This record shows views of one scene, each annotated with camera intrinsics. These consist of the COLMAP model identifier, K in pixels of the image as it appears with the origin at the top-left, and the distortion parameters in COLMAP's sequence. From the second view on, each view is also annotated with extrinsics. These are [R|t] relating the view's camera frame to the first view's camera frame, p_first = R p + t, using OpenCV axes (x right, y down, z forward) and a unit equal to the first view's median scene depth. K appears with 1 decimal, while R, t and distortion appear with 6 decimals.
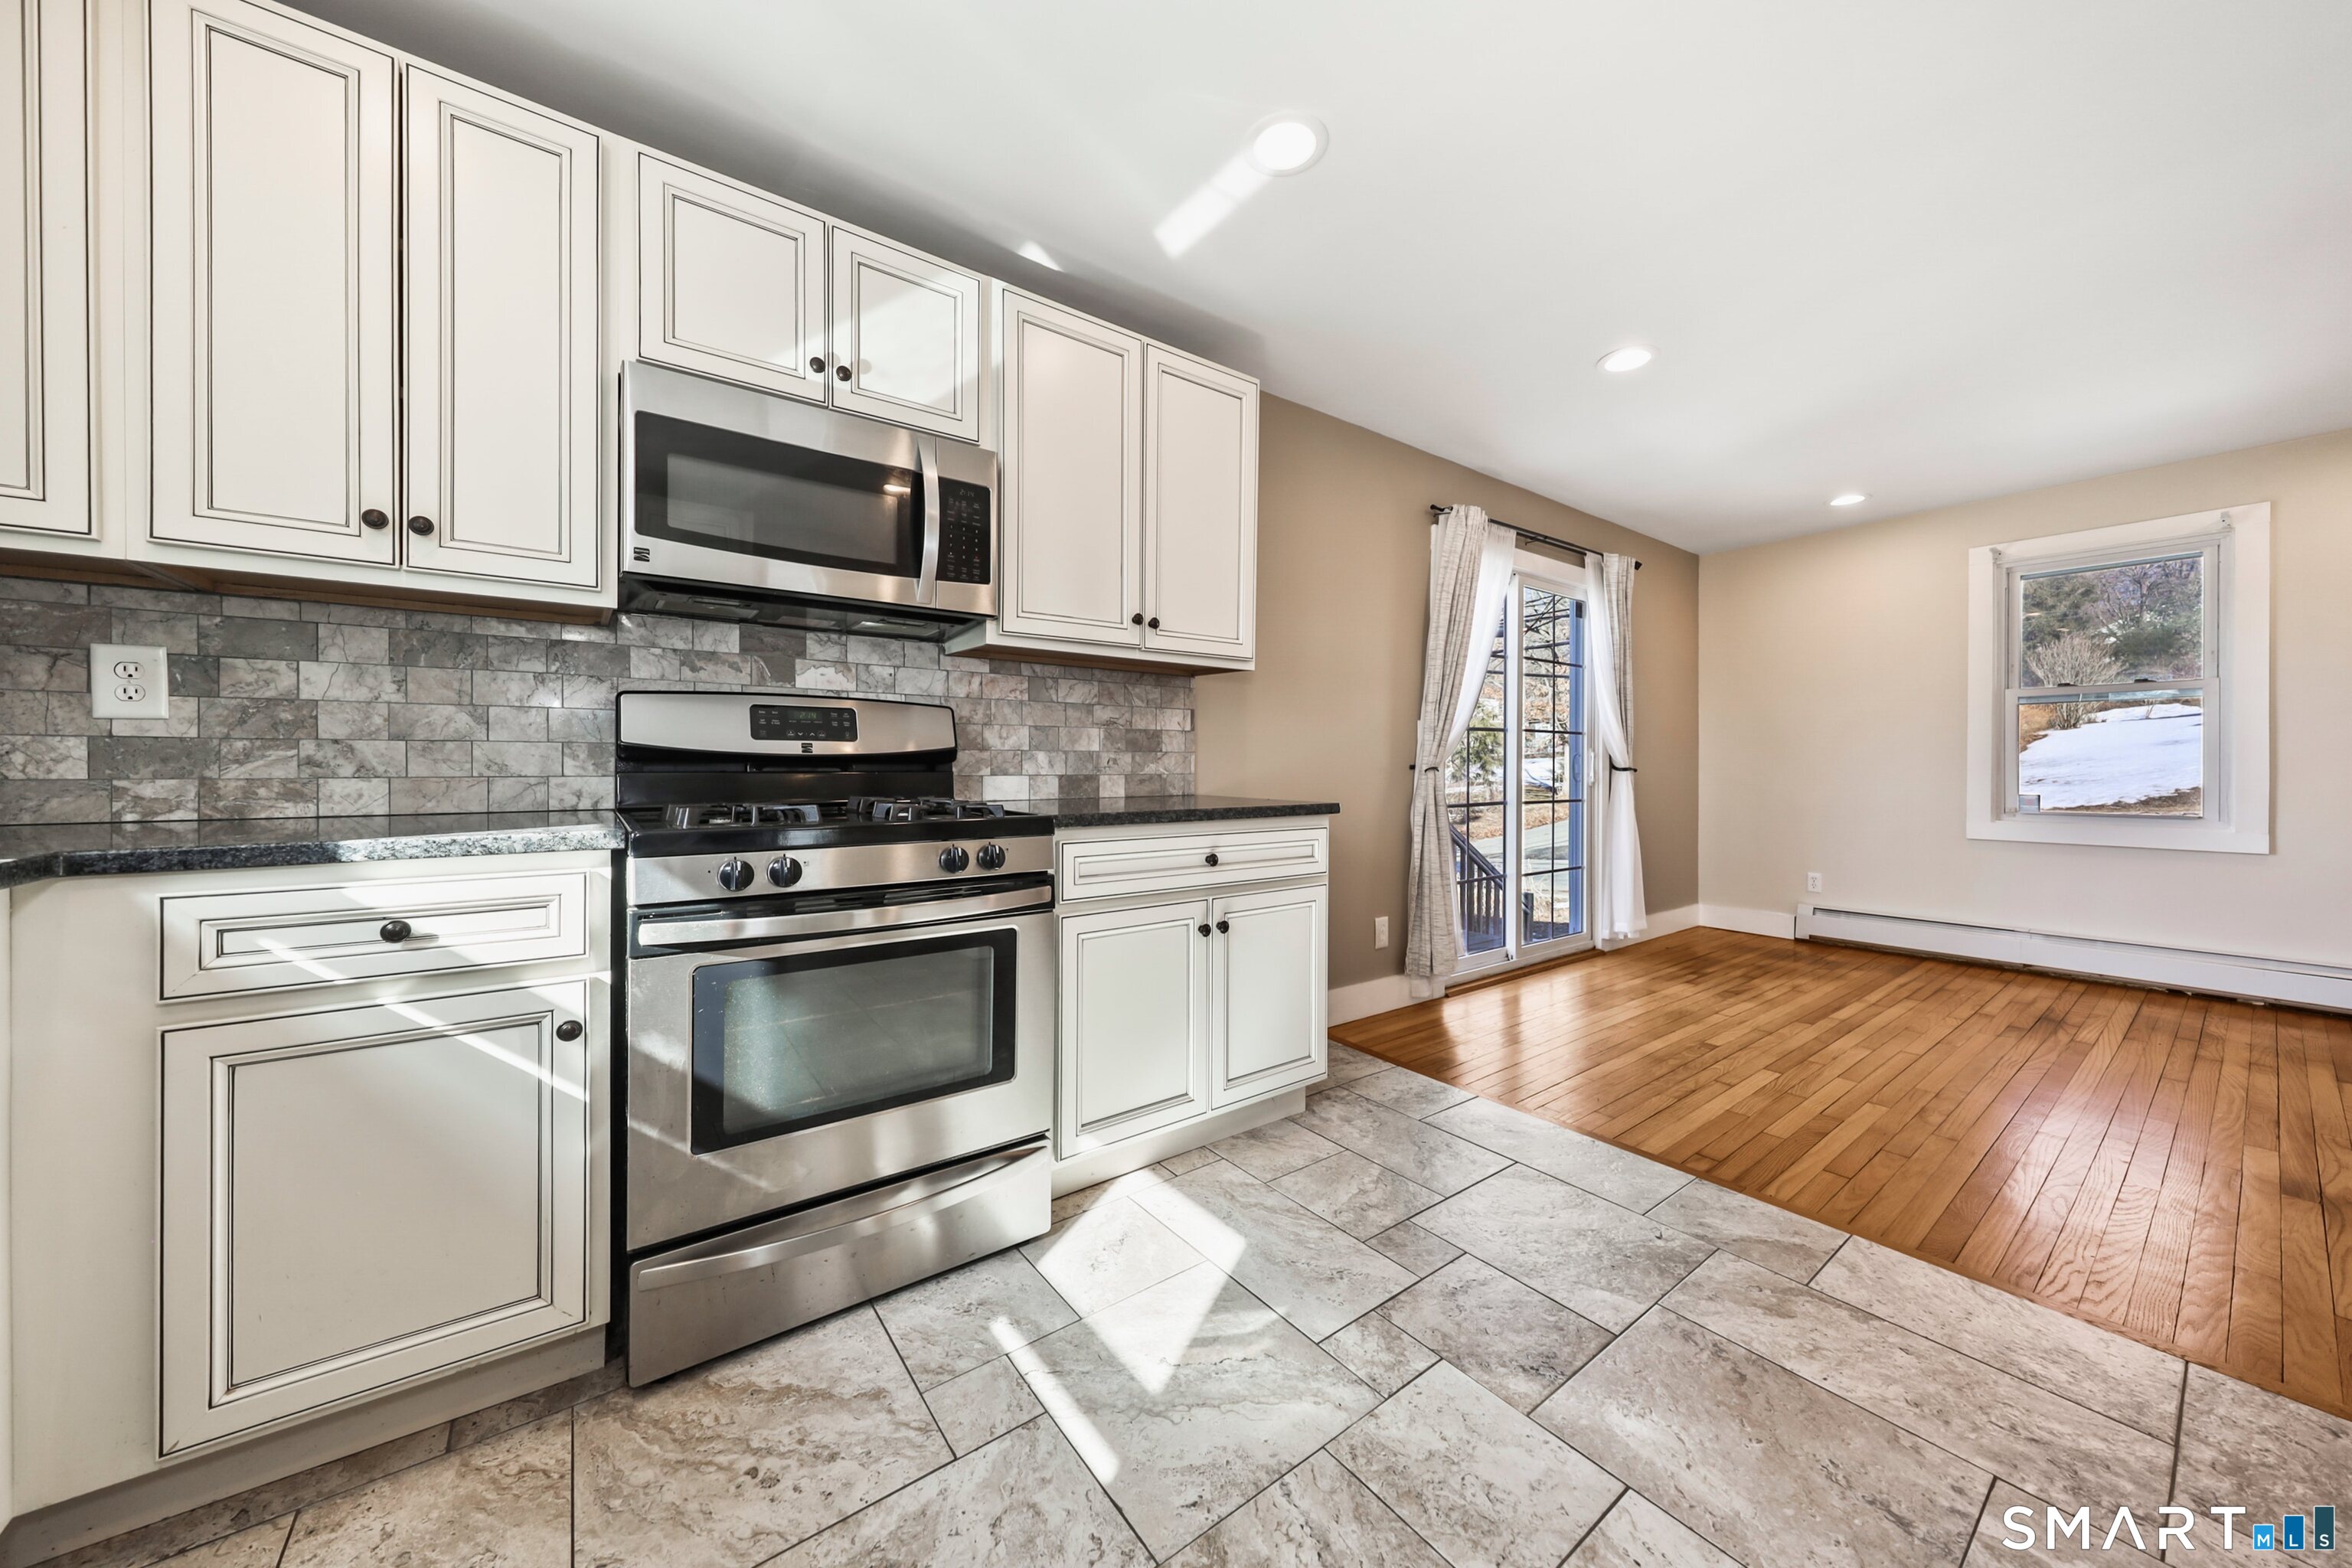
lens RADIAL K [[807.5, 0, 1165.9], [0, 807.5, 764.9], [0, 0, 1]] dist [-0.001966, -0.000636]
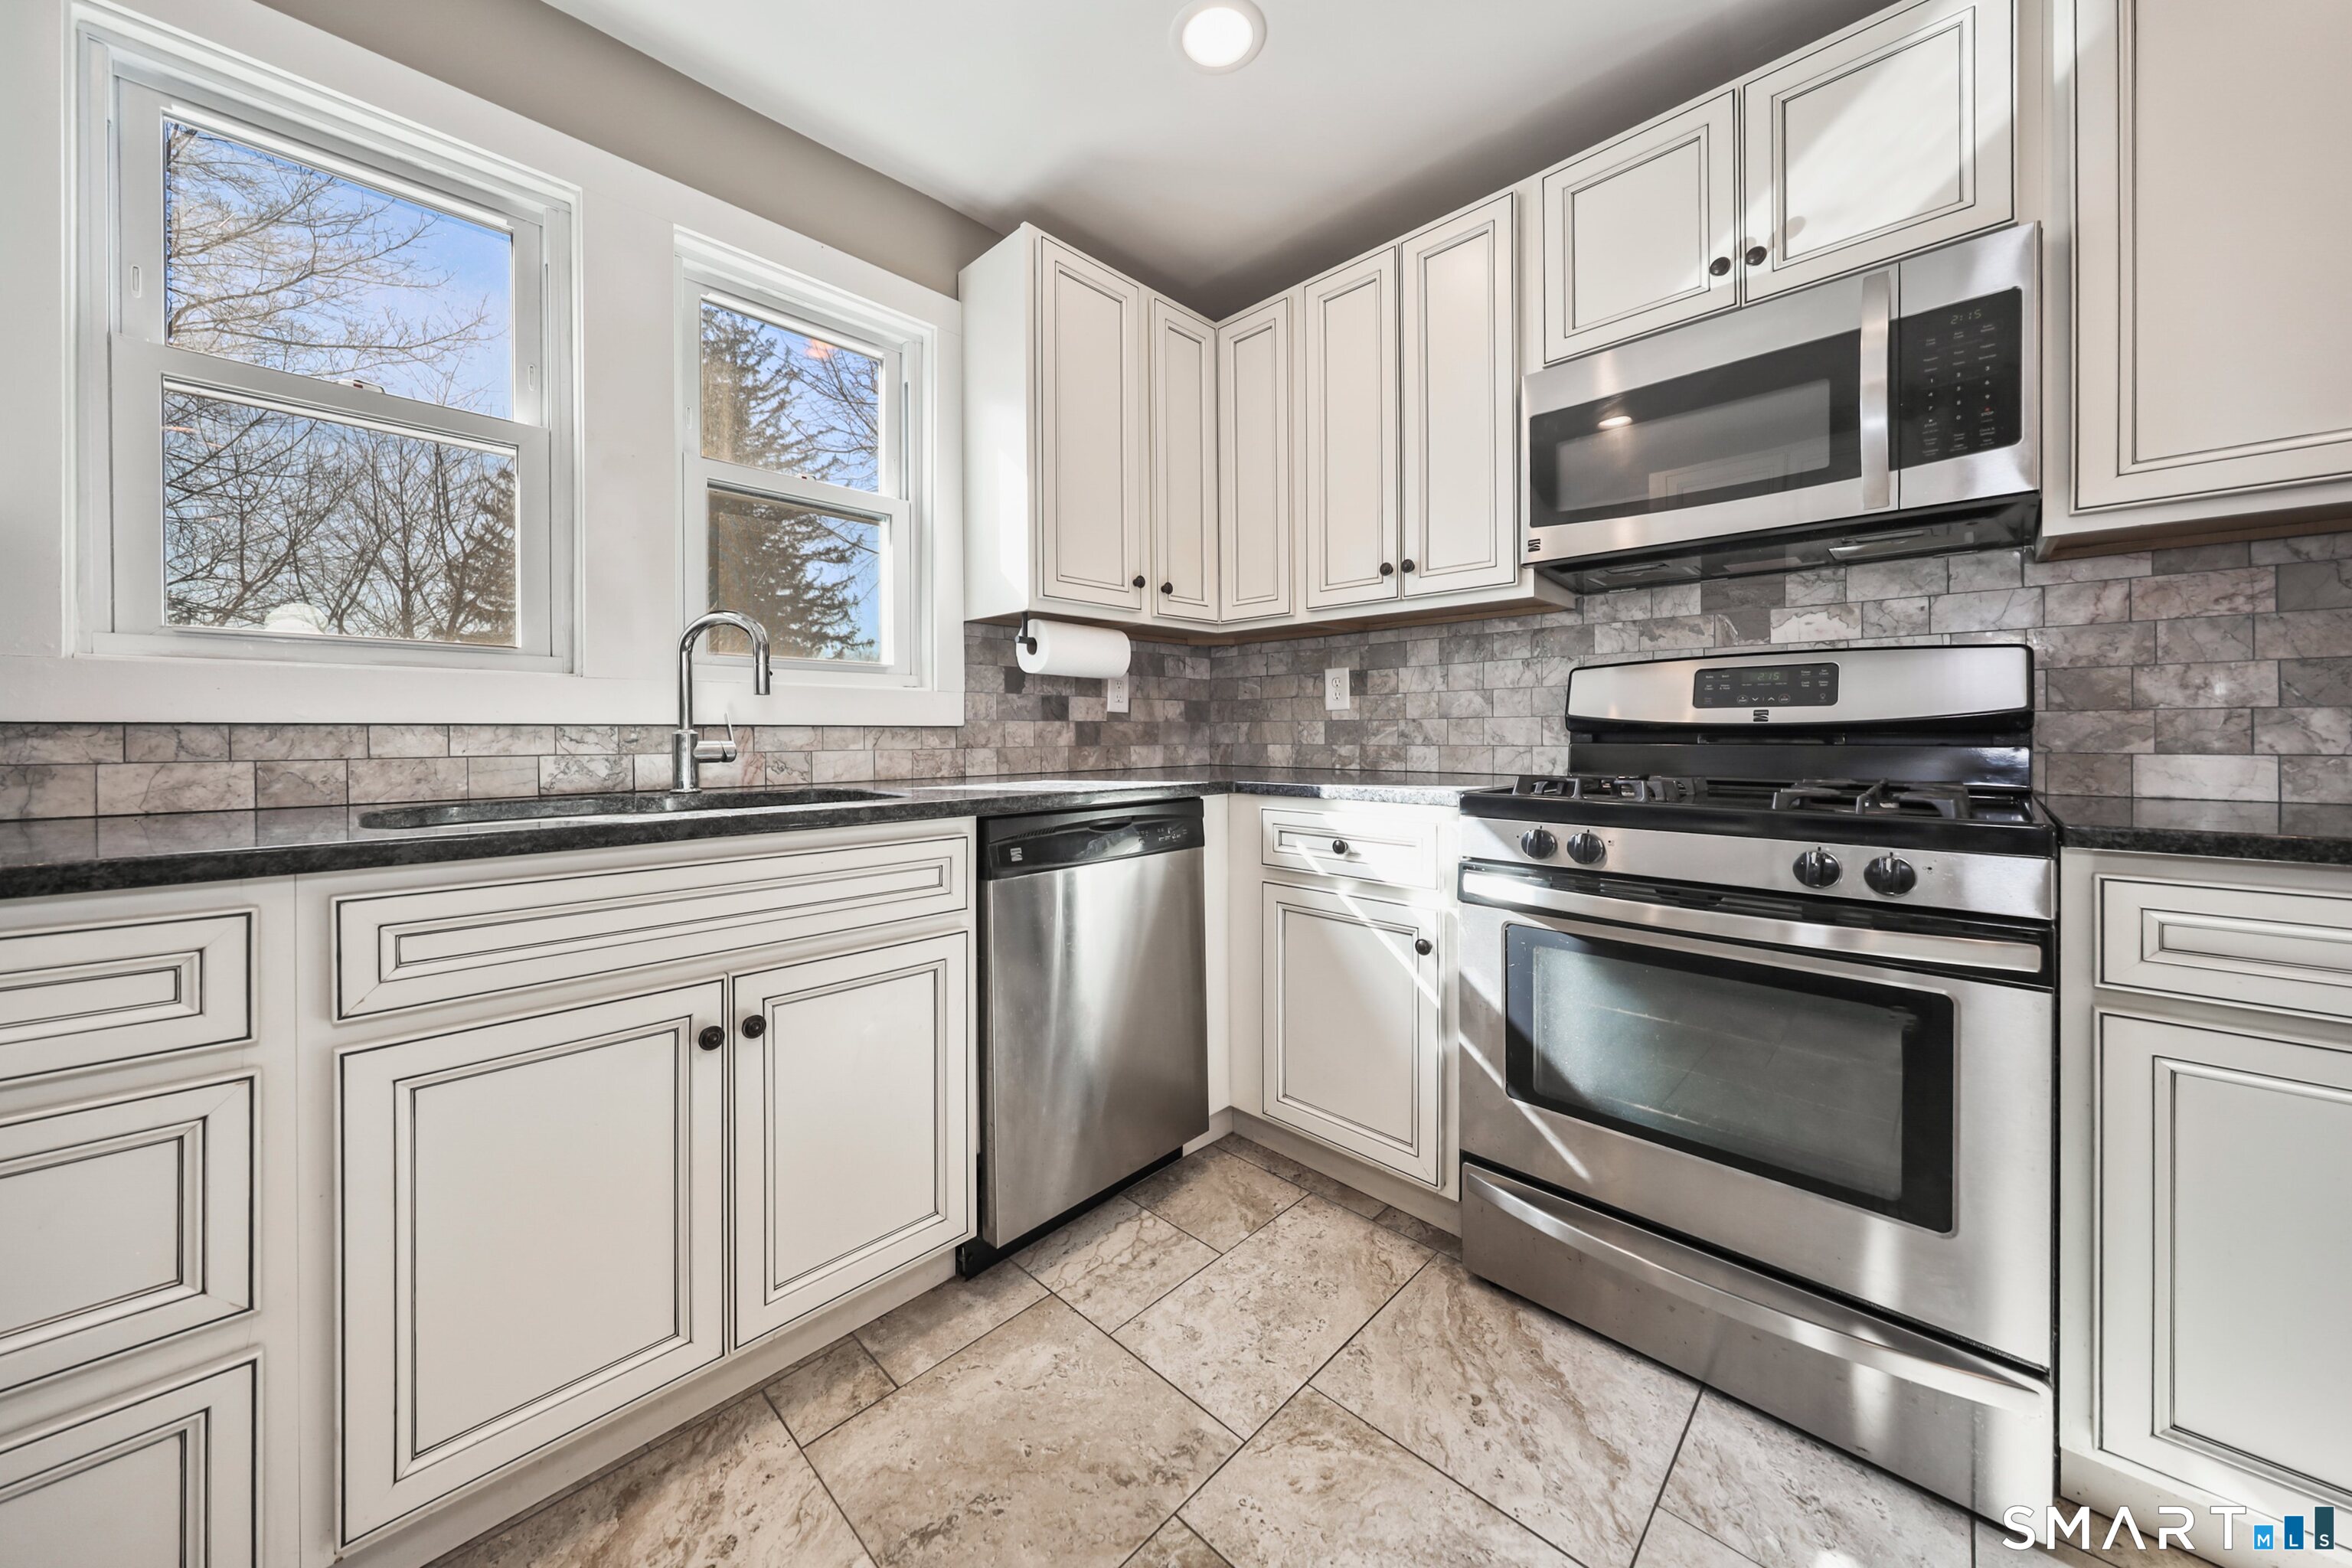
lens RADIAL K [[807.5, 0, 1166.7], [0, 807.5, 738.2], [0, 0, 1]] dist [-0.001966, -0.000636]
pose [[0.160188, 0.001343, -0.987086, 0.316719], [0.001620, 0.999997, 0.001623, 0.000188], [0.987085, -0.001859, 0.160185, 0.286662]]
